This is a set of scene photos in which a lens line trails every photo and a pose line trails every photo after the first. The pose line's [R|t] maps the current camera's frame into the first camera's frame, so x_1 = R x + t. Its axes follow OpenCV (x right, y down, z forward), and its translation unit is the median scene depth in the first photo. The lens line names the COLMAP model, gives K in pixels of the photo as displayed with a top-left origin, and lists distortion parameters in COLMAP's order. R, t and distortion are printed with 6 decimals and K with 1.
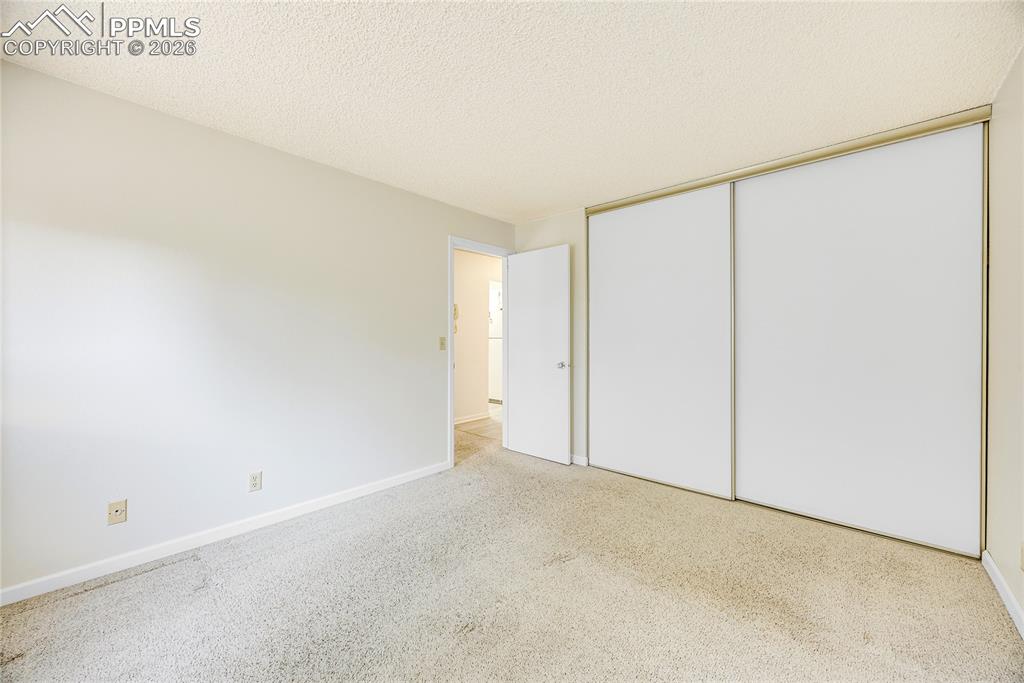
lens RADIAL K [[394.2, 0, 512.0], [0, 394.2, 341.5], [0, 0, 1]] dist [0.000126, -0.000072]
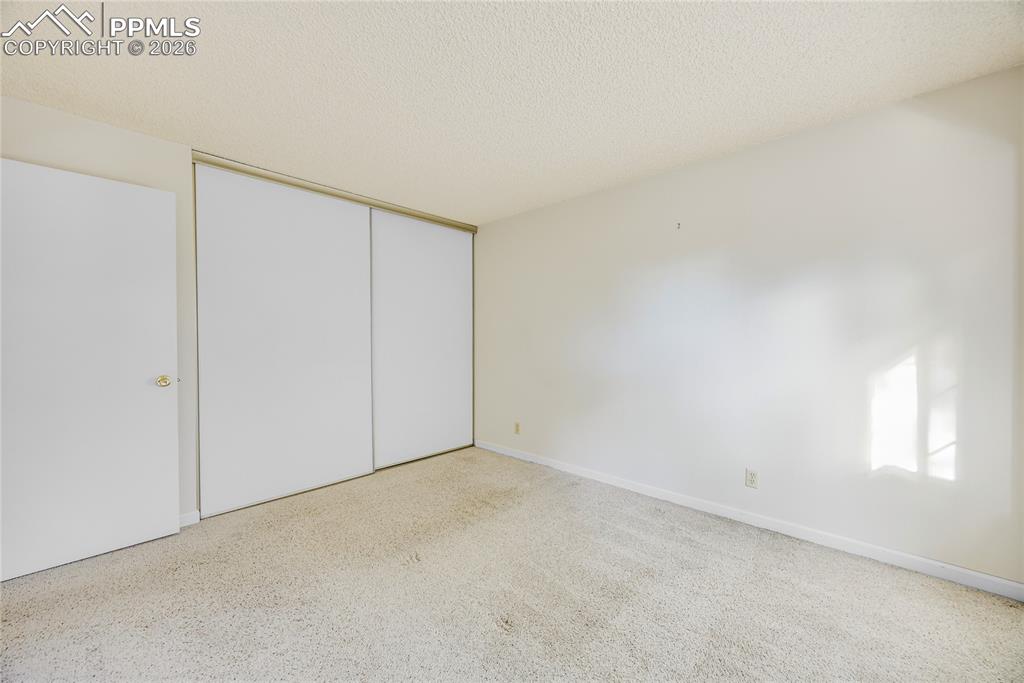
lens RADIAL K [[394.2, 0, 512.0], [0, 394.2, 341.5], [0, 0, 1]] dist [0.000126, -0.000072]
pose [[0.018025, -0.016120, 0.999708, -0.500025], [0.006150, 0.999853, 0.016012, -0.011316], [-0.999819, 0.005860, 0.018122, 0.437552]]
